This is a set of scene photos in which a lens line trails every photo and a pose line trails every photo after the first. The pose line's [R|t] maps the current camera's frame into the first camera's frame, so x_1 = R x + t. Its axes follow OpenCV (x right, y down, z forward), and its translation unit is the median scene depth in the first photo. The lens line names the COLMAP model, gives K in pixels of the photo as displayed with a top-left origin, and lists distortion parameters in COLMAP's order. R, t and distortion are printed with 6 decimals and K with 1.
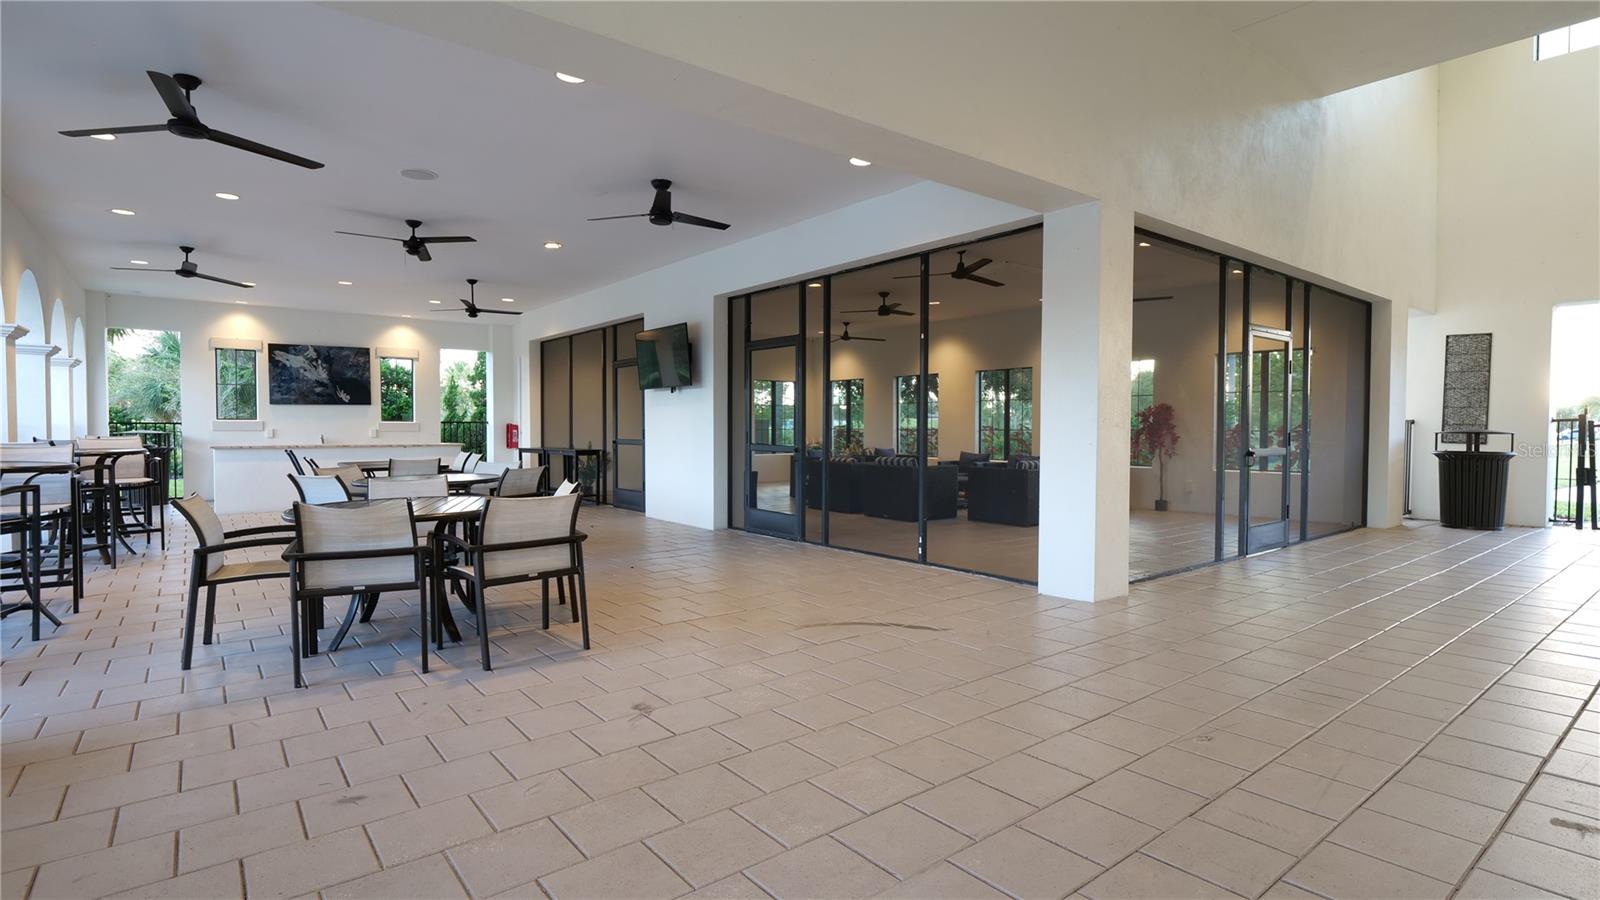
lens RADIAL K [[784.6, 0, 800.0], [0, 784.6, 450.0], [0, 0, 1]] dist [-0.001128, -0.000670]
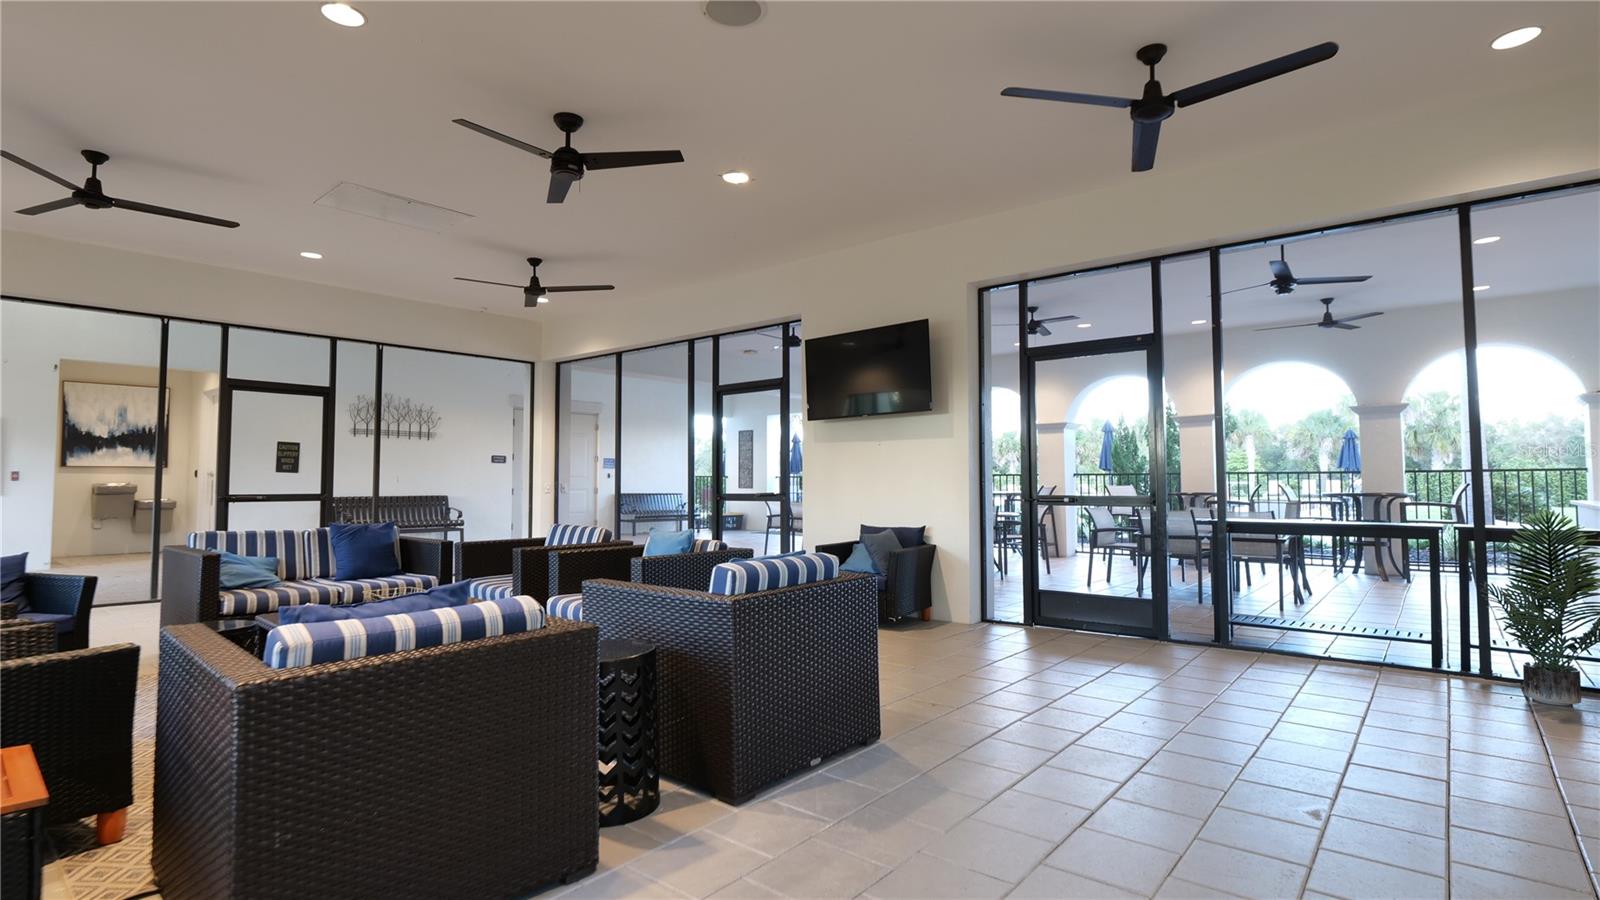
lens RADIAL K [[784.6, 0, 800.0], [0, 784.6, 450.0], [0, 0, 1]] dist [-0.001128, -0.000670]
pose [[0.980411, 0.004106, 0.196919, -0.315790], [0.009340, 0.997689, -0.067305, -0.003506], [-0.196740, 0.067826, 0.978107, 0.292651]]
